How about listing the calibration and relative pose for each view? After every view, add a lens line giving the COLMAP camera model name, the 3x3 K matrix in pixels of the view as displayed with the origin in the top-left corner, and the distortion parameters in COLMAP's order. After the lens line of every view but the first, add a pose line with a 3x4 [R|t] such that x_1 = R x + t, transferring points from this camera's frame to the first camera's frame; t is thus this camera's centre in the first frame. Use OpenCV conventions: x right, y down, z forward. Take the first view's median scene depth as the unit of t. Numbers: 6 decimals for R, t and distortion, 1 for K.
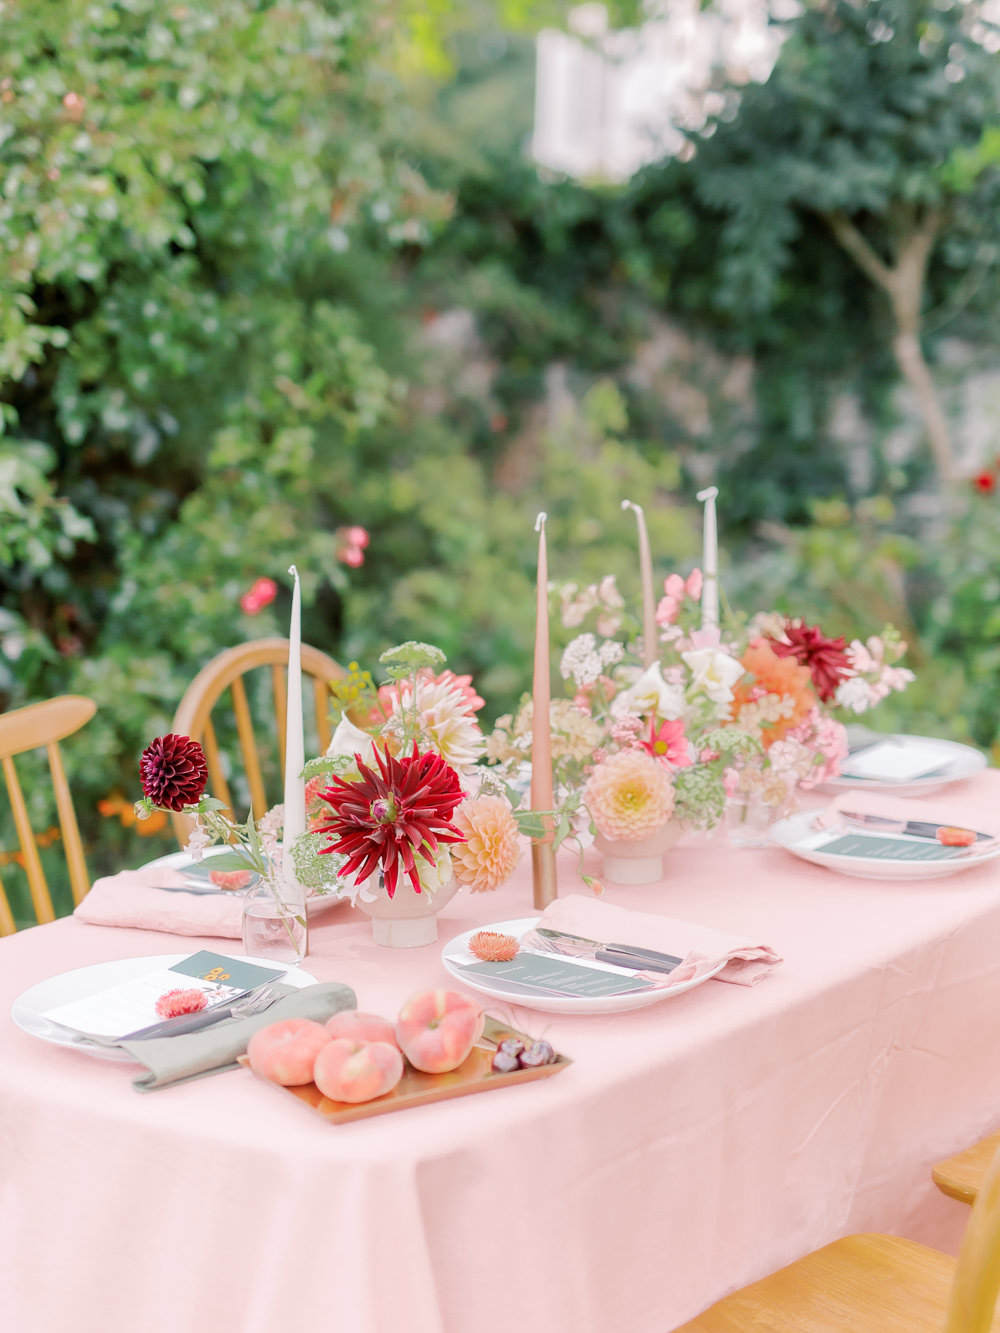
lens RADIAL K [[2192.5, 0, 500.0], [0, 2192.5, 666.5], [0, 0, 1]] dist [-0.008286, -0.075841]
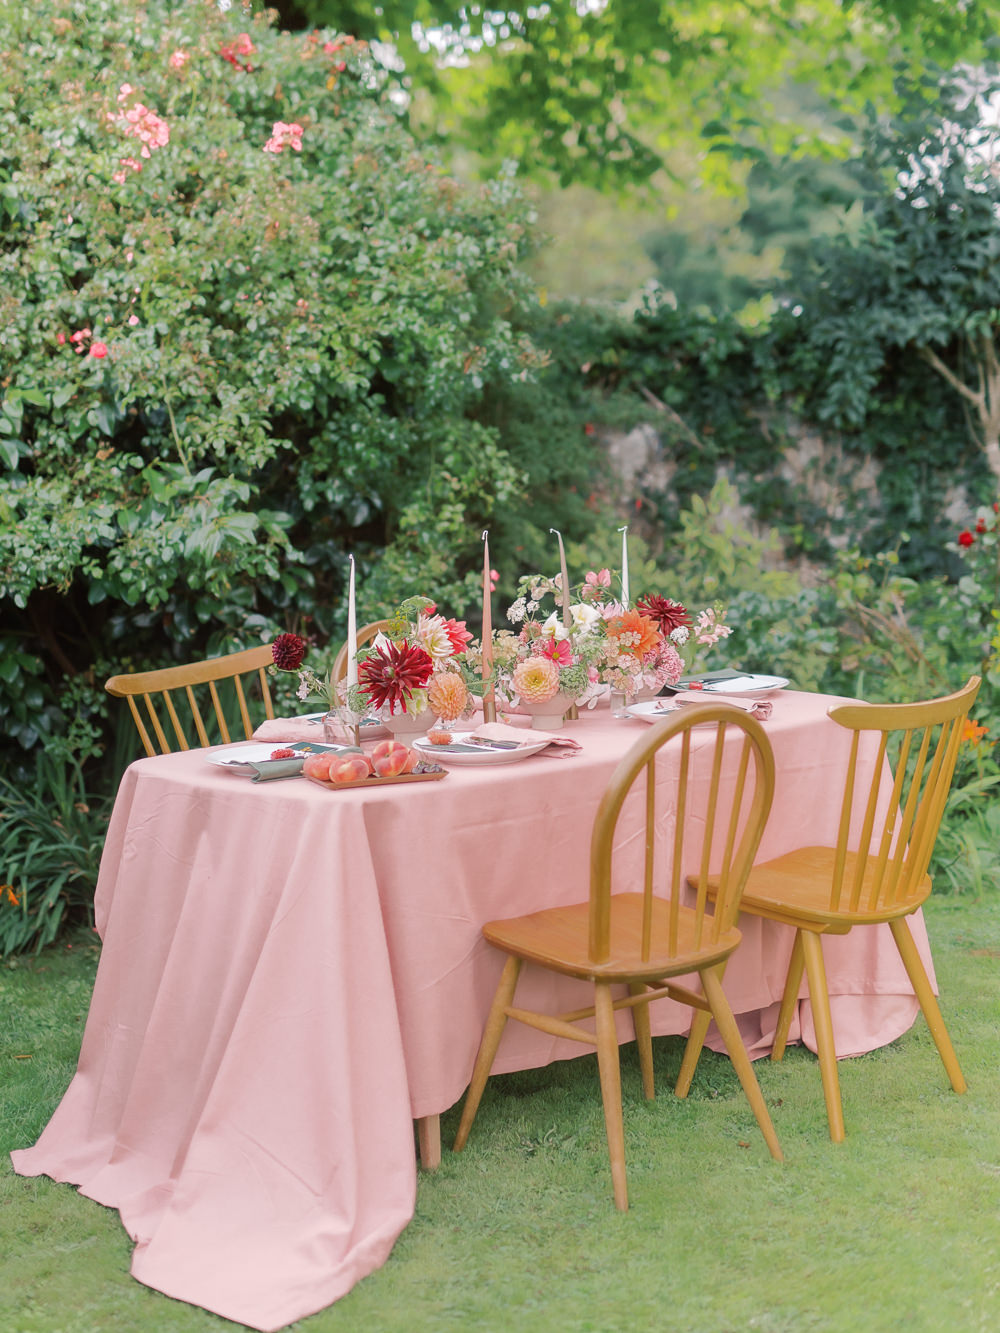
lens RADIAL K [[2029.0, 0, 531.5], [0, 2029.0, 664.7], [0, 0, 1]] dist [0.007356, -0.119846]
pose [[0.989799, 0.005137, -0.142380, 0.292530], [-0.011118, 0.999087, -0.041242, 0.113667], [0.142038, 0.042404, 0.988952, -0.716611]]
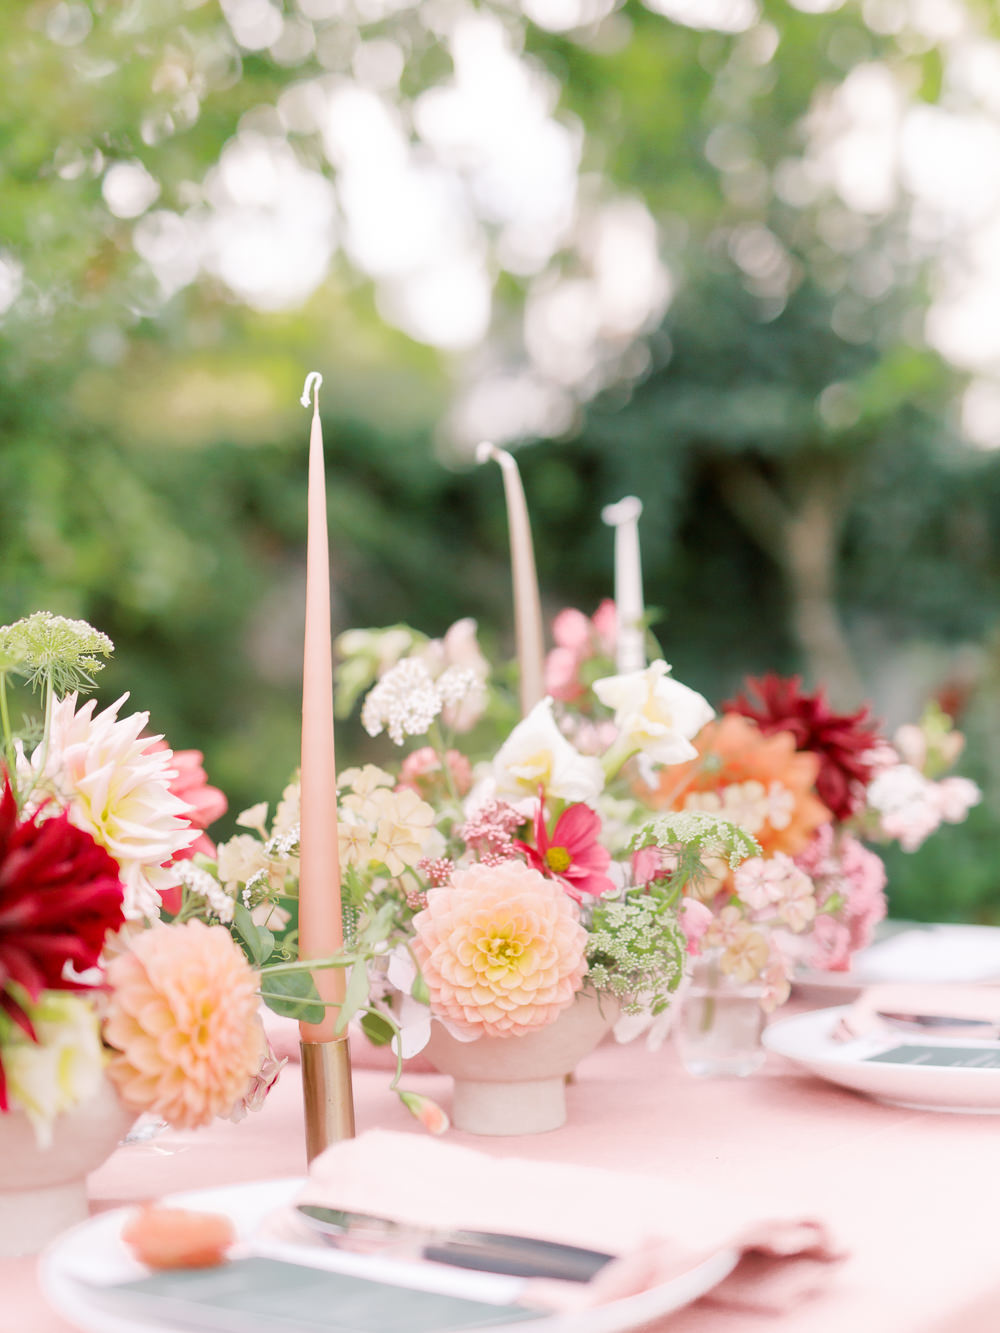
lens RADIAL K [[2156.3, 0, 499.6], [0, 2156.3, 716.1], [0, 0, 1]] dist [-0.002741, 0.038340]
pose [[0.998482, -0.009546, 0.054241, 0.031387], [0.017501, 0.988811, -0.148141, 0.076052], [-0.052220, 0.148865, 0.987478, 0.477465]]
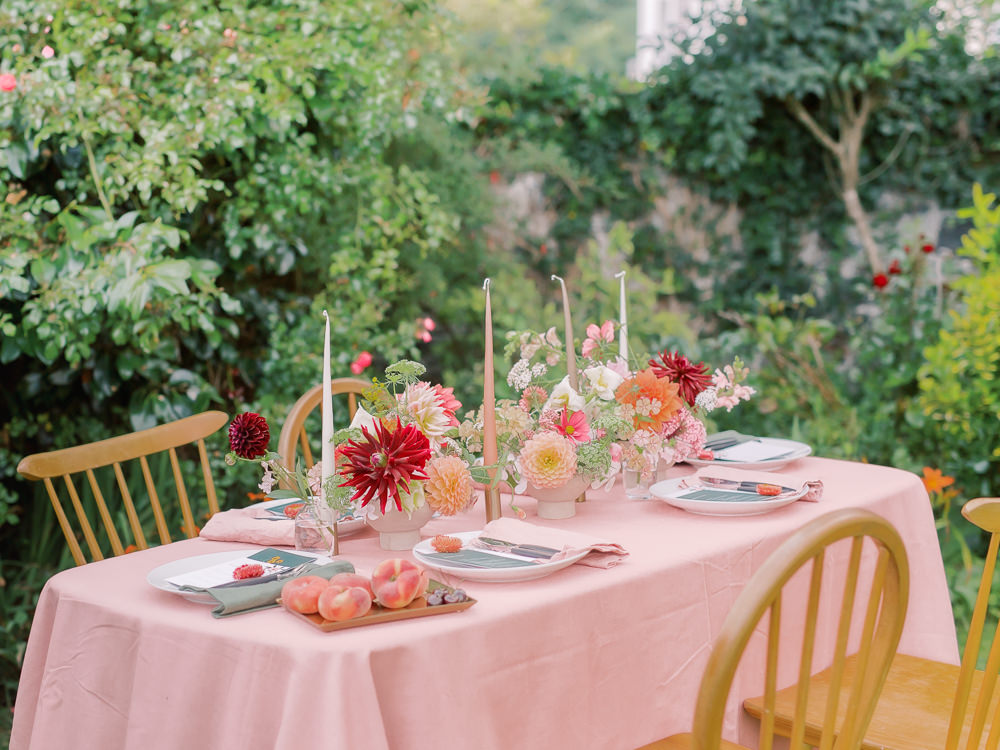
lens RADIAL K [[1617.7, 0, 437.9], [0, 1617.7, 393.1], [0, 0, 1]] dist [-0.002741, 0.038340]
pose [[0.994864, -0.006843, -0.100994, 0.093037], [0.003366, 0.999397, -0.034562, 0.048735], [0.101169, 0.034045, 0.994287, -0.151190]]
